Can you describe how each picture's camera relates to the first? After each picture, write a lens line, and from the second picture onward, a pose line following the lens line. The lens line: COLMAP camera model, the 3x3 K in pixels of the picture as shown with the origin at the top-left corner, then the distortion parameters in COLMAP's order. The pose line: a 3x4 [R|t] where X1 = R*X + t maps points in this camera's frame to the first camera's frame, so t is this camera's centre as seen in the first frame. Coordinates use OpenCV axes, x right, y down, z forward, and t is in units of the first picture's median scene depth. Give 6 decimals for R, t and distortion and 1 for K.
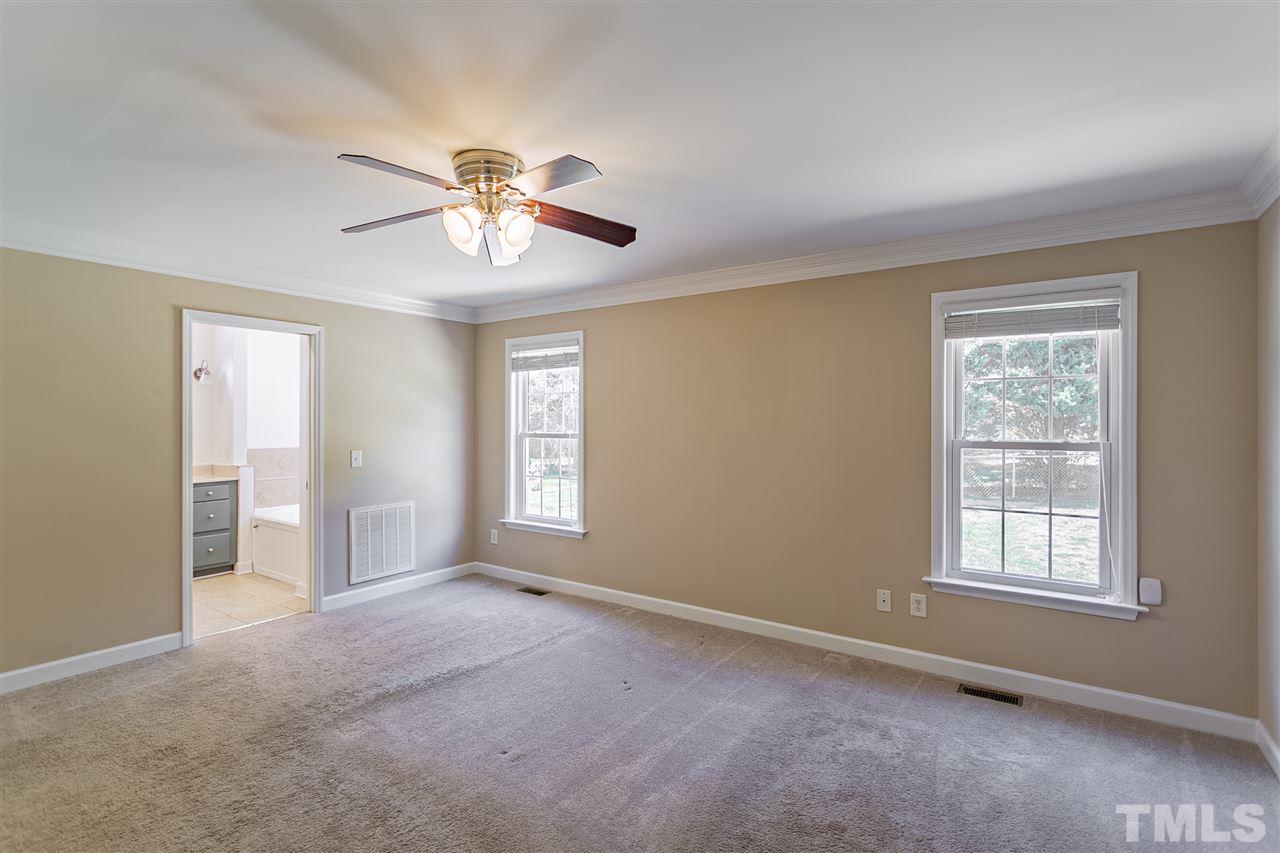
lens RADIAL K [[611.7, 0, 640.0], [0, 611.7, 426.5], [0, 0, 1]] dist [-0.002310, -0.000174]
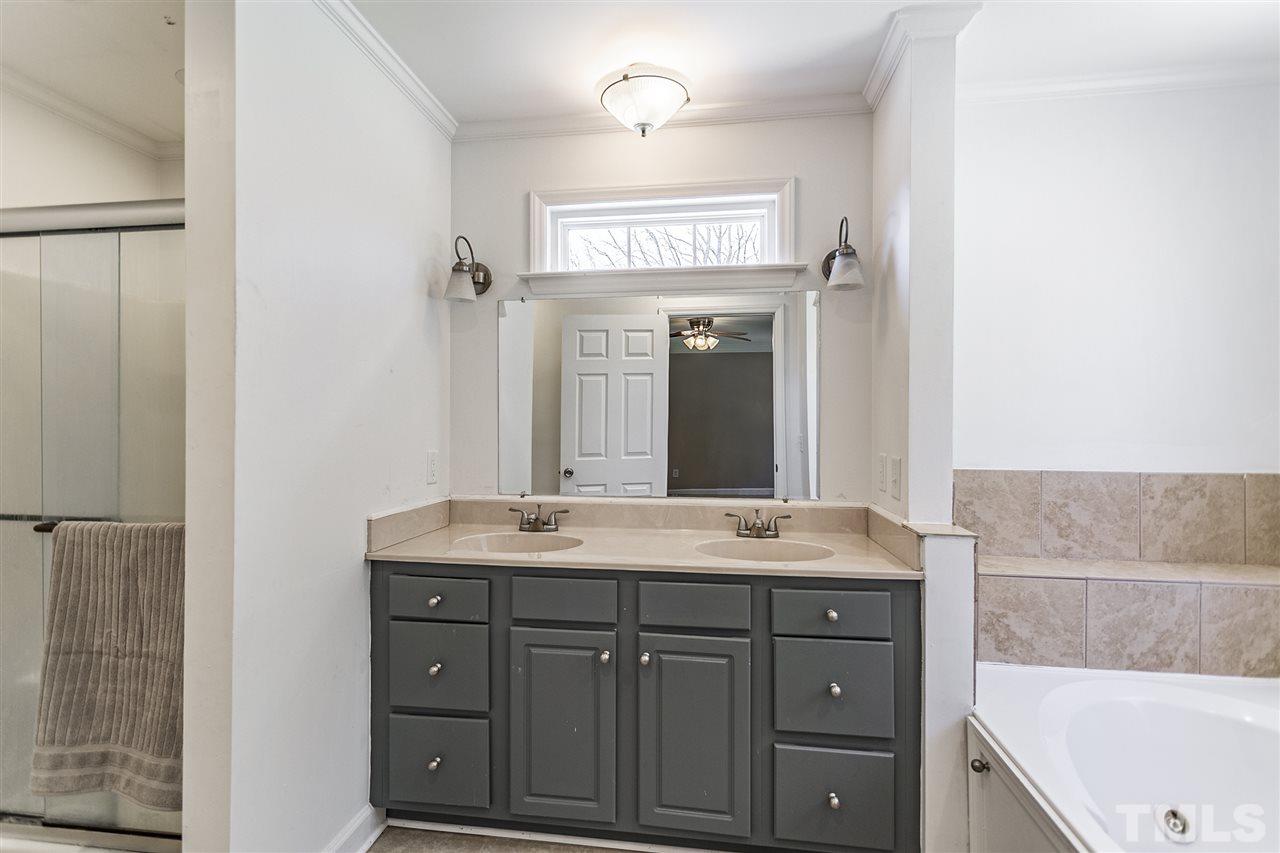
lens RADIAL K [[600.2, 0, 634.8], [0, 600.2, 421.8], [0, 0, 1]] dist [0.002231, 0.000546]
pose [[0.451776, -0.004837, -0.892118, -0.453150], [0.002851, 0.999988, -0.003978, 0.012282], [0.892127, -0.000746, 0.451784, 0.732560]]
